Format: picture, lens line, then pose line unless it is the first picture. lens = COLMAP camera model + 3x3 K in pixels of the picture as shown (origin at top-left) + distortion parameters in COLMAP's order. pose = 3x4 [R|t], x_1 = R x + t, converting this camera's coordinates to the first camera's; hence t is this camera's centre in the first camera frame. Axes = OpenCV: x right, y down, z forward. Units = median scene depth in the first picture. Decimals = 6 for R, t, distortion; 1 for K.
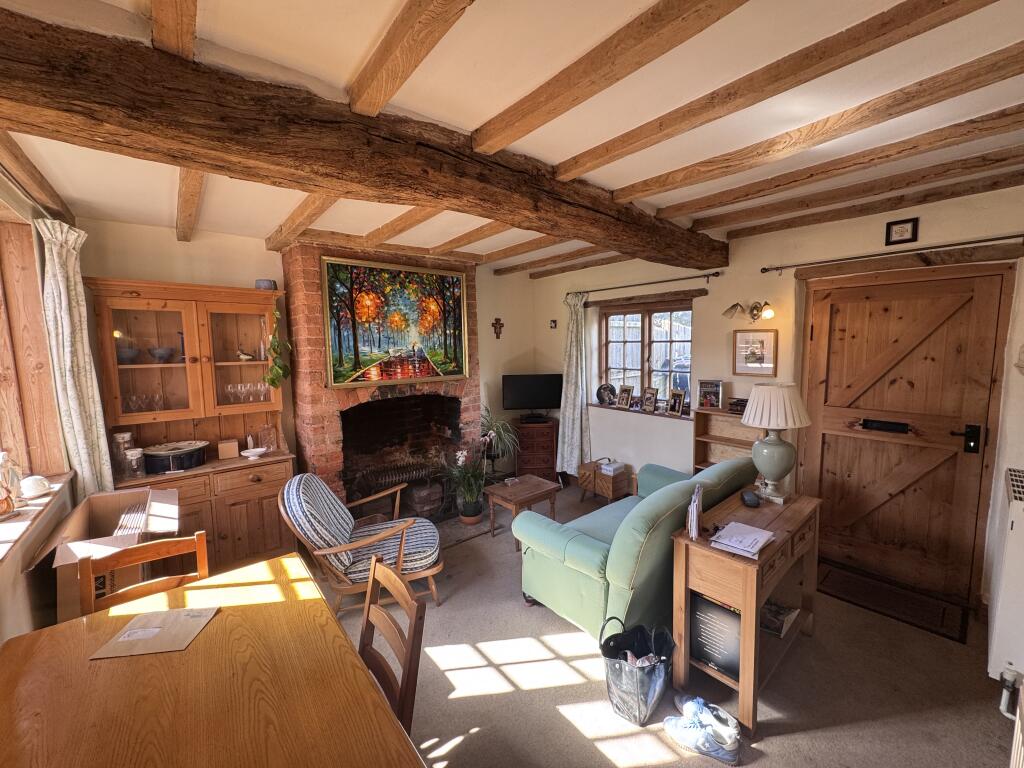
lens RADIAL K [[408.1, 0, 513.2], [0, 408.1, 383.8], [0, 0, 1]] dist [-0.000650, 0.000231]
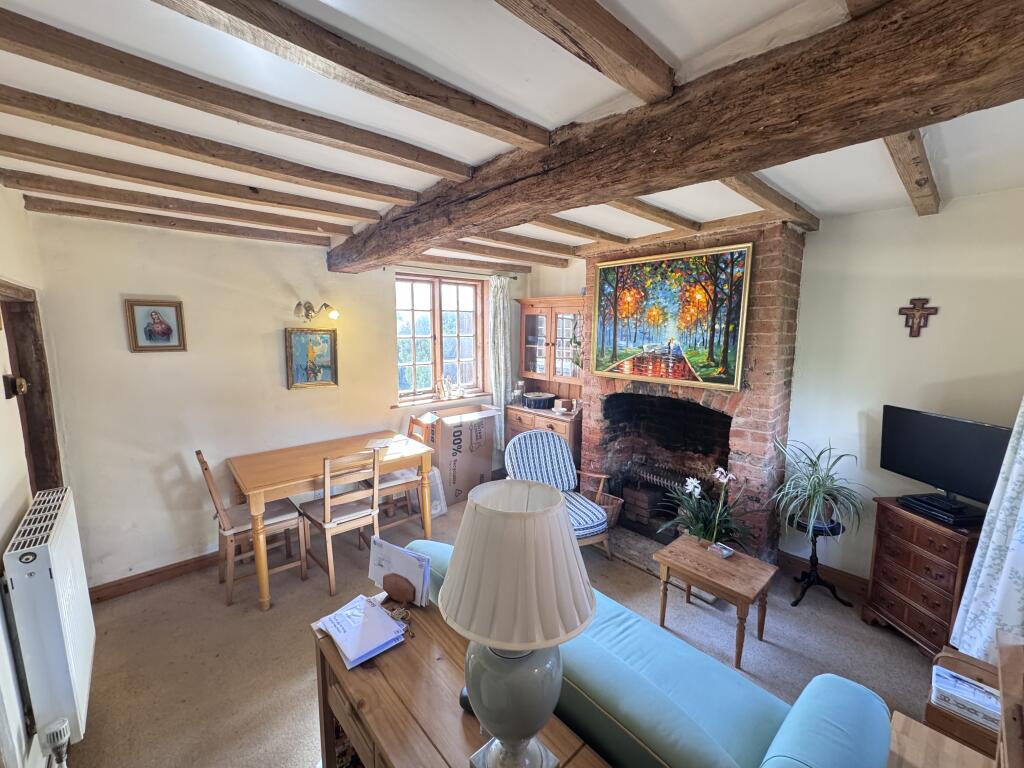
lens RADIAL K [[408.1, 0, 511.6], [0, 408.1, 381.9], [0, 0, 1]] dist [-0.000650, 0.000231]
pose [[0.025675, 0.146831, -0.988828, 0.659391], [-0.105216, 0.984057, 0.143391, -0.102041], [0.994118, 0.100359, 0.040715, 0.642270]]
